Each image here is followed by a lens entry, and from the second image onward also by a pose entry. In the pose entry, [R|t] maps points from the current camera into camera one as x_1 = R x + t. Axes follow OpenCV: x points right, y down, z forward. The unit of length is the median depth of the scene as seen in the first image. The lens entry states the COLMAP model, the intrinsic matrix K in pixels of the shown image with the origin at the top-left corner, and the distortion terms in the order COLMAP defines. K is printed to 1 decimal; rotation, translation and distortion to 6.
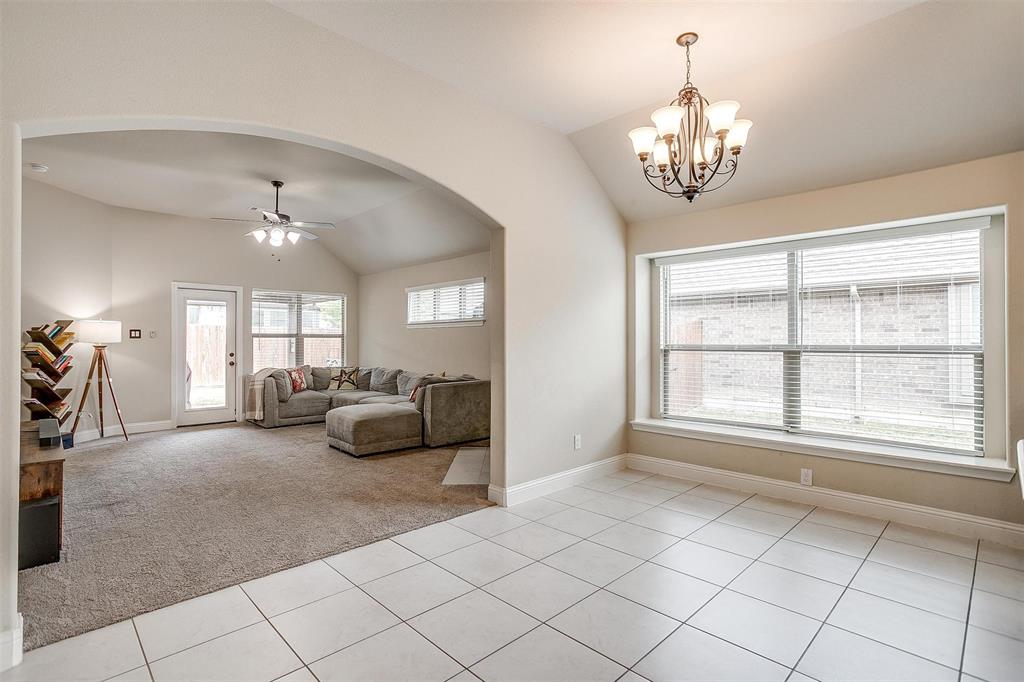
lens RADIAL K [[499.0, 0, 509.6], [0, 499.0, 337.6], [0, 0, 1]] dist [-0.053764, 0.028182]
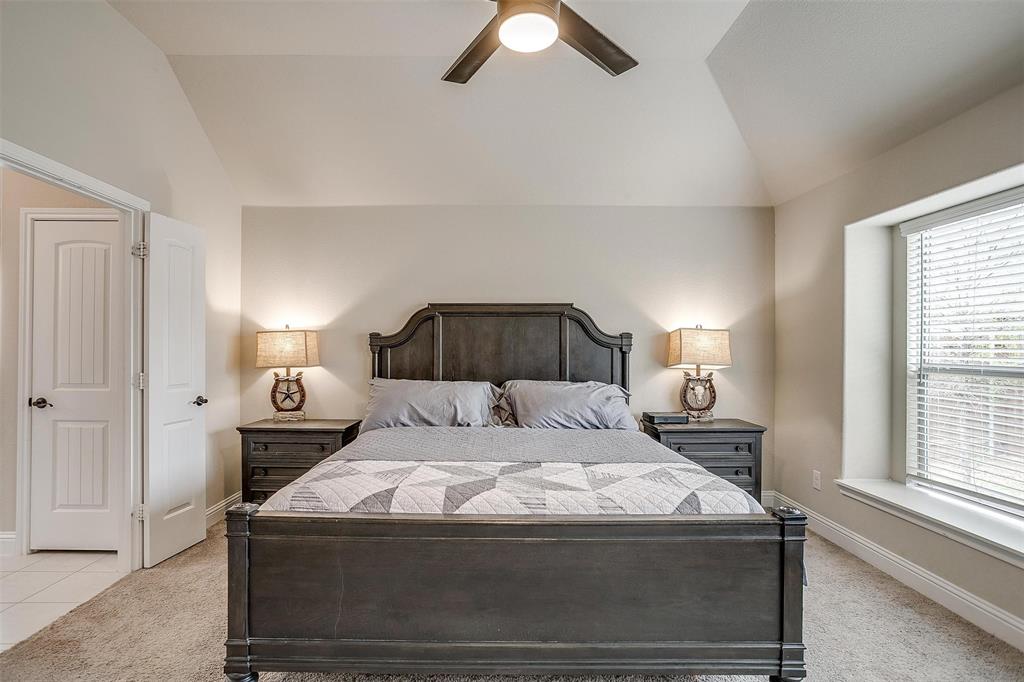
lens RADIAL K [[499.0, 0, 504.8], [0, 499.0, 344.4], [0, 0, 1]] dist [-0.053764, 0.028182]
pose [[0.718020, -0.005310, -0.696002, 0.302758], [0.007463, 0.999972, 0.000070, -0.011649], [0.695982, -0.005245, 0.718040, 0.189545]]
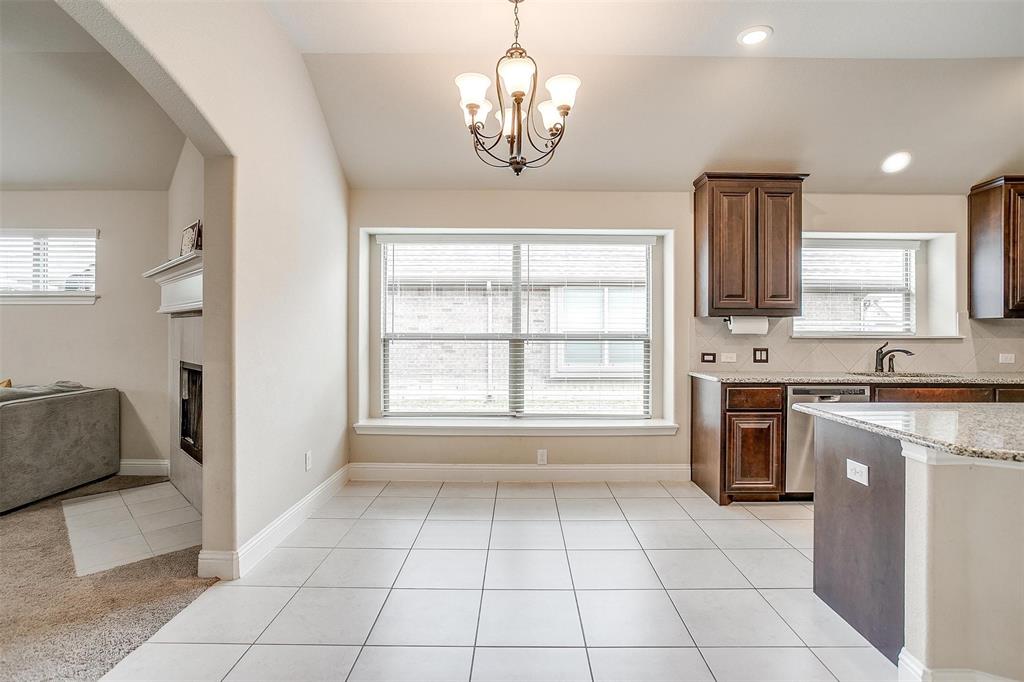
lens RADIAL K [[499.0, 0, 518.2], [0, 499.0, 333.2], [0, 0, 1]] dist [-0.053764, 0.028182]
pose [[0.696364, -0.001059, 0.717688, -0.133156], [-0.009328, 0.999901, 0.010526, 0.001682], [-0.717628, -0.014024, 0.696286, 0.174316]]
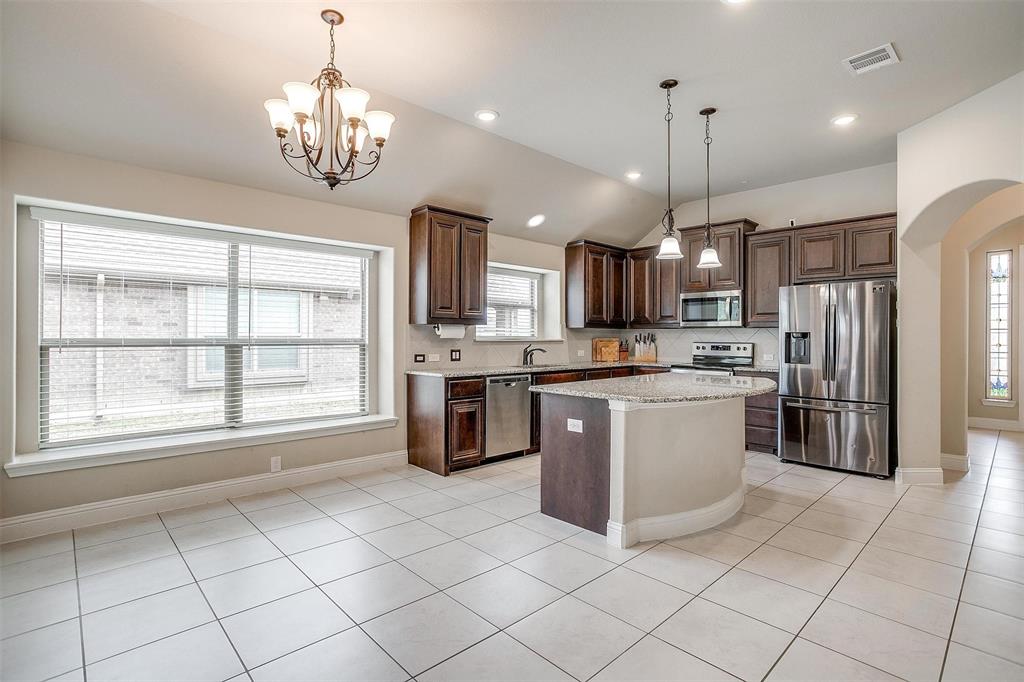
lens RADIAL K [[499.0, 0, 503.7], [0, 499.0, 334.1], [0, 0, 1]] dist [-0.053764, 0.028182]
pose [[0.018265, 0.004439, 0.999823, -0.275099], [-0.012449, 0.999914, -0.004212, 0.002178], [-0.999756, -0.012370, 0.018319, 0.307955]]
